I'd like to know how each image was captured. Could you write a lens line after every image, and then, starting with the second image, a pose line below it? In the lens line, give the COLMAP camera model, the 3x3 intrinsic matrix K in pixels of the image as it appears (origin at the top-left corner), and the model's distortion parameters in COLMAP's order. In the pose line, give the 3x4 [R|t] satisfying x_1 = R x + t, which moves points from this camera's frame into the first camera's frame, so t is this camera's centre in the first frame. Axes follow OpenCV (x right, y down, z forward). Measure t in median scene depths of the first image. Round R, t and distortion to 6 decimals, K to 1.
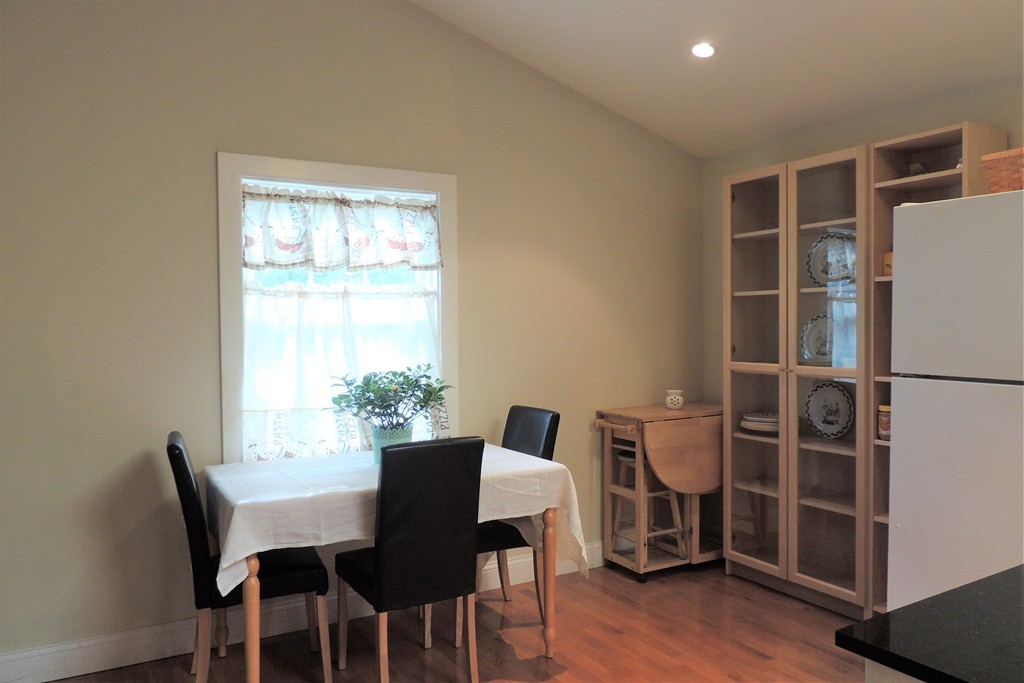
lens RADIAL K [[744.1, 0, 512.0], [0, 744.1, 341.5], [0, 0, 1]] dist [-0.018726, 0.000250]
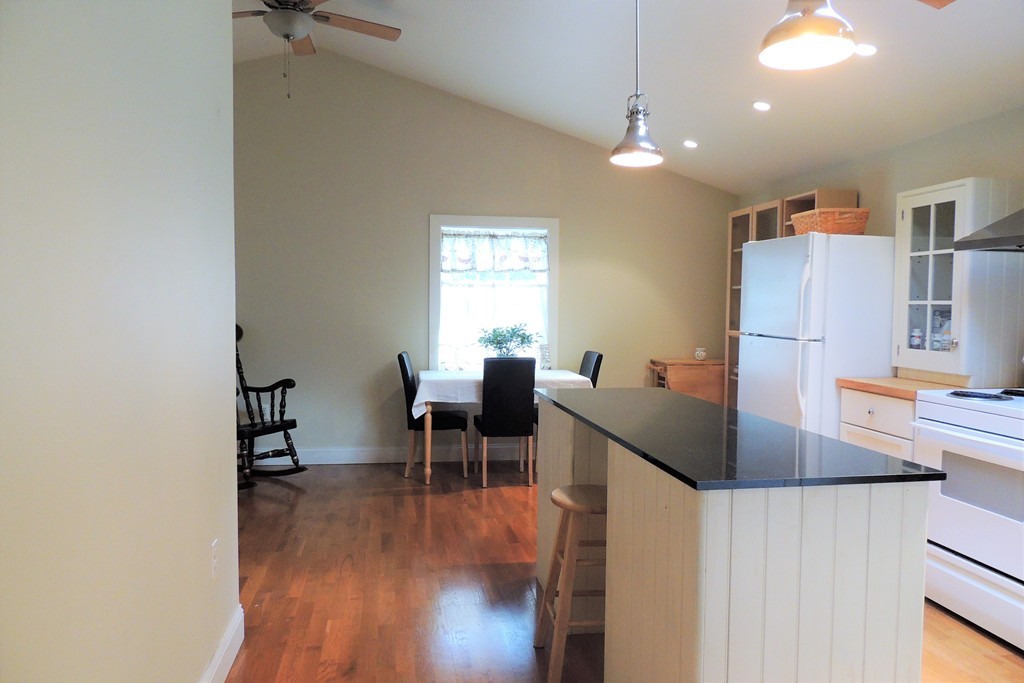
lens RADIAL K [[744.1, 0, 512.0], [0, 744.1, 341.5], [0, 0, 1]] dist [-0.018726, 0.000250]
pose [[0.932219, 0.036333, -0.360067, 0.512657], [-0.027480, 0.999182, 0.029677, 0.019510], [0.360851, -0.017771, 0.932454, -0.749169]]
